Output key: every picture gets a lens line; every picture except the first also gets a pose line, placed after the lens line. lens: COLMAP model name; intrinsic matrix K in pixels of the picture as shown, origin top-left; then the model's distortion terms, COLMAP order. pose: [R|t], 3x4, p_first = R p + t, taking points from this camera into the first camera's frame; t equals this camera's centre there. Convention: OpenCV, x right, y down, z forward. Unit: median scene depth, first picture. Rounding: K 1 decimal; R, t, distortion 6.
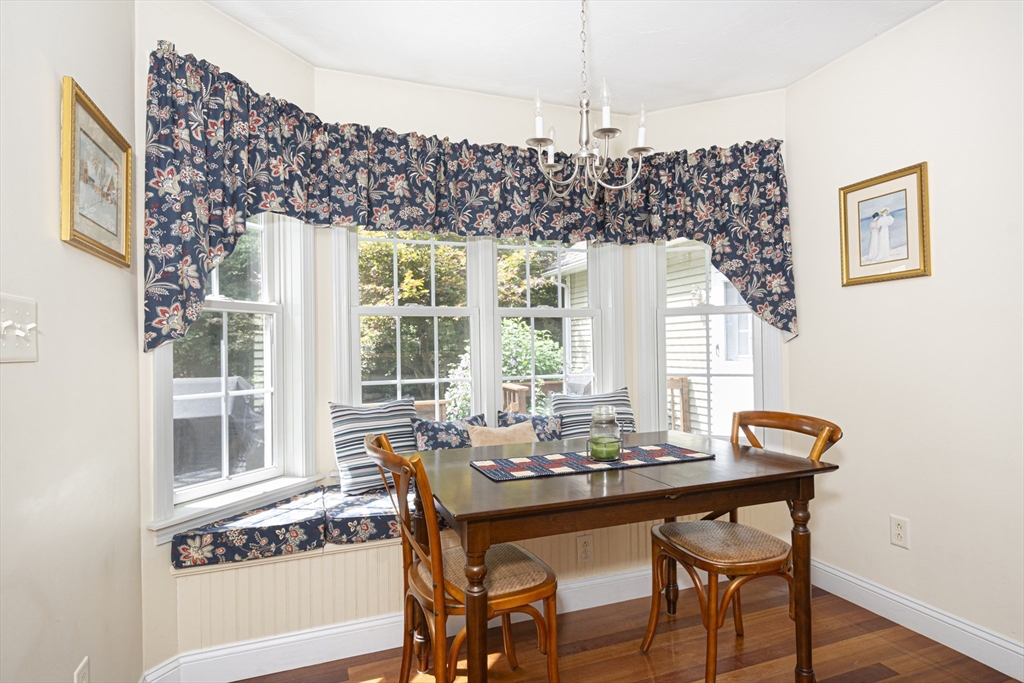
lens RADIAL K [[550.5, 0, 510.4], [0, 550.5, 342.5], [0, 0, 1]] dist [0.000340, -0.000631]
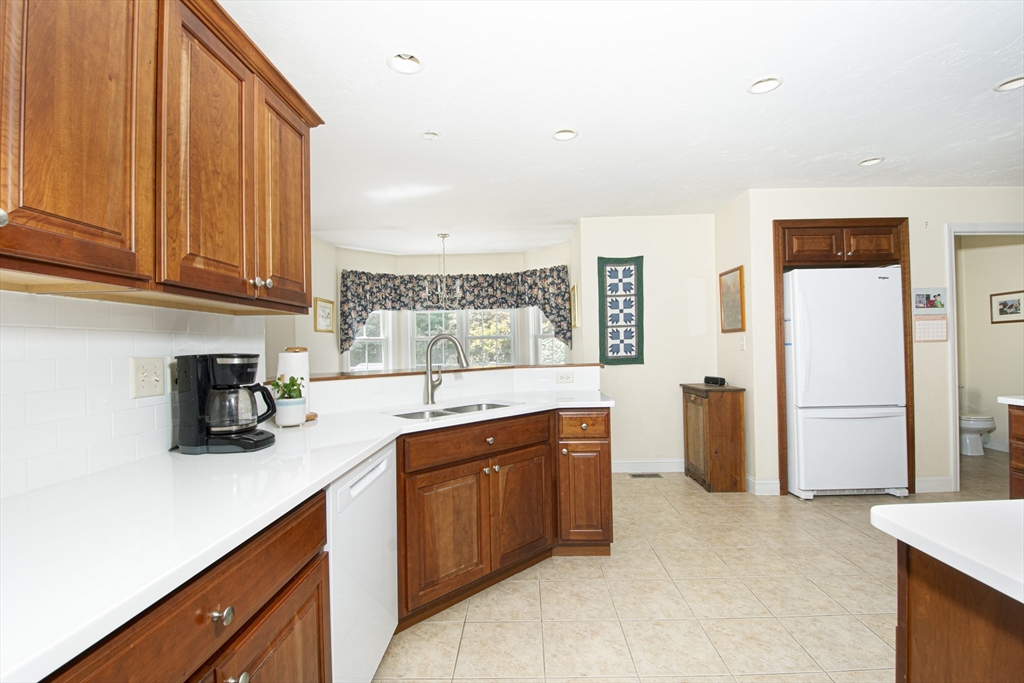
lens RADIAL K [[451.4, 0, 516.2], [0, 451.4, 340.4], [0, 0, 1]] dist [0.000702, 0.000019]
pose [[0.925922, -0.005797, -0.377670, 1.143053], [0.007526, 0.999967, 0.003103, -0.056208], [0.377639, -0.005715, 0.925935, -0.988805]]
